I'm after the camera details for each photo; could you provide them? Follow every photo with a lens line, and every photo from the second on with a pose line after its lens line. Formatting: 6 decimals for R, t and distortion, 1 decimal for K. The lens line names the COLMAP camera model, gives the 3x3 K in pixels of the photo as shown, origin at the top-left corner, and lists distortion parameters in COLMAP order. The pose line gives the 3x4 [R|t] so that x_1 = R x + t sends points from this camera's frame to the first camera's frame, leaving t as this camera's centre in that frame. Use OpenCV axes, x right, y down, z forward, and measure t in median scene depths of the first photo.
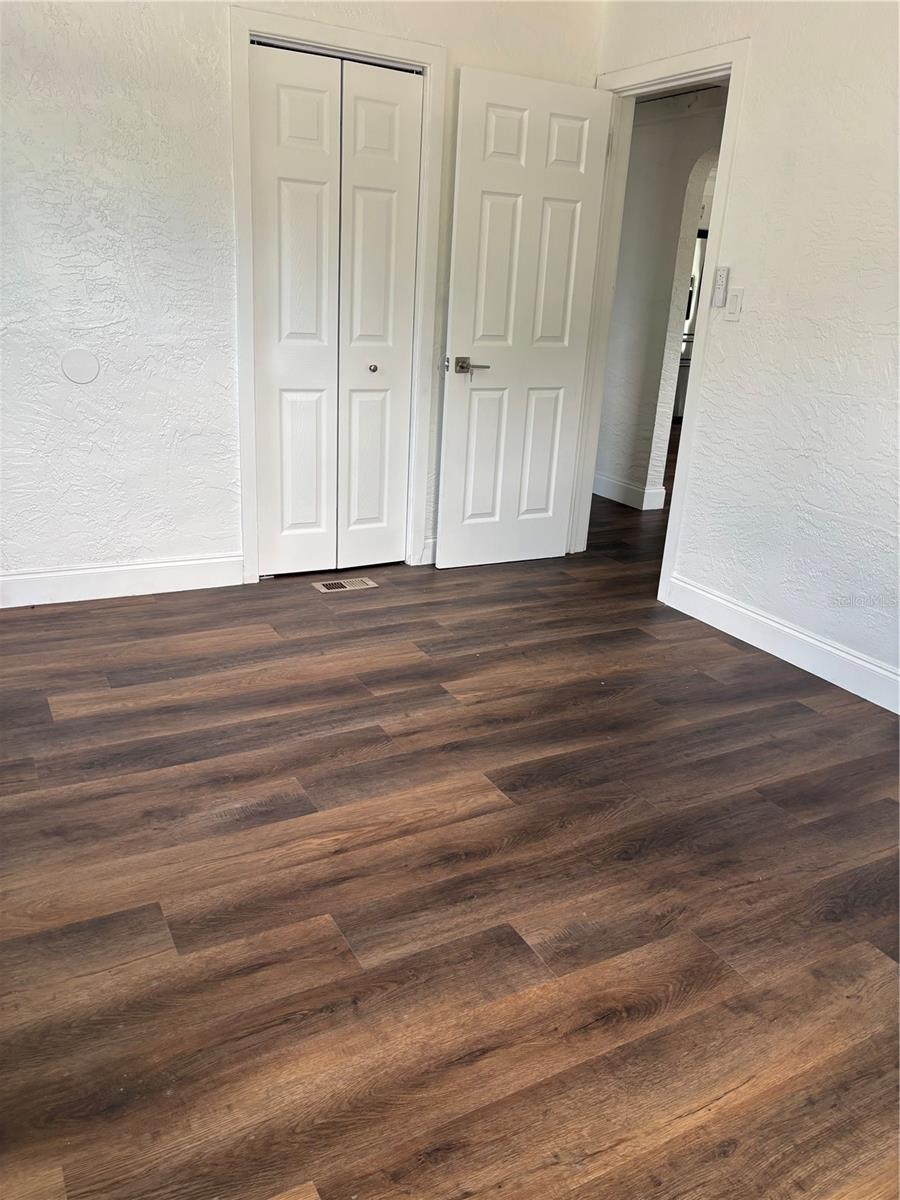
lens RADIAL K [[908.2, 0, 450.6], [0, 908.2, 605.9], [0, 0, 1]] dist [0.074260, -0.098534]
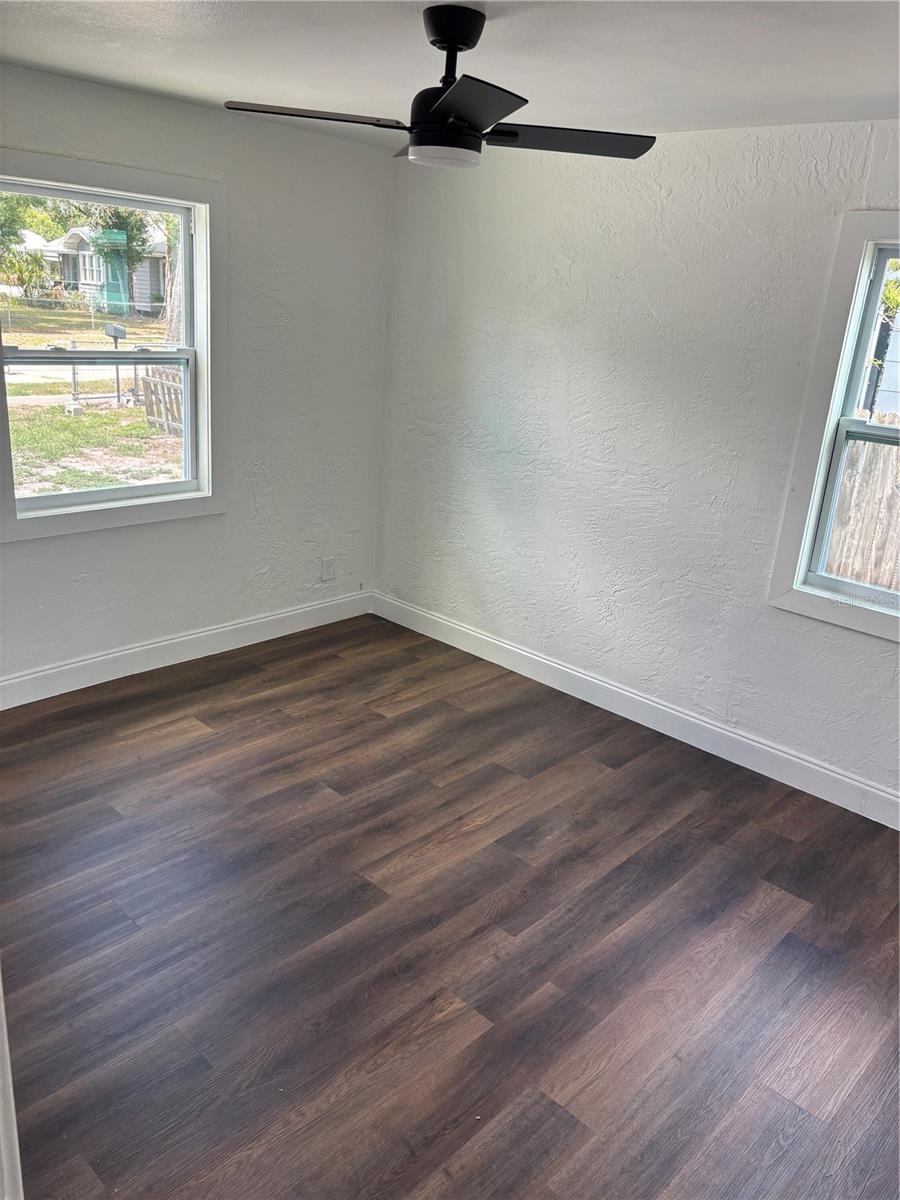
lens RADIAL K [[908.2, 0, 450.6], [0, 908.2, 605.9], [0, 0, 1]] dist [0.074260, -0.098534]
pose [[-0.943861, -0.017407, -0.329884, 0.388095], [-0.219680, 0.778876, 0.587446, -0.870629], [0.246712, 0.626936, -0.738975, 1.817161]]
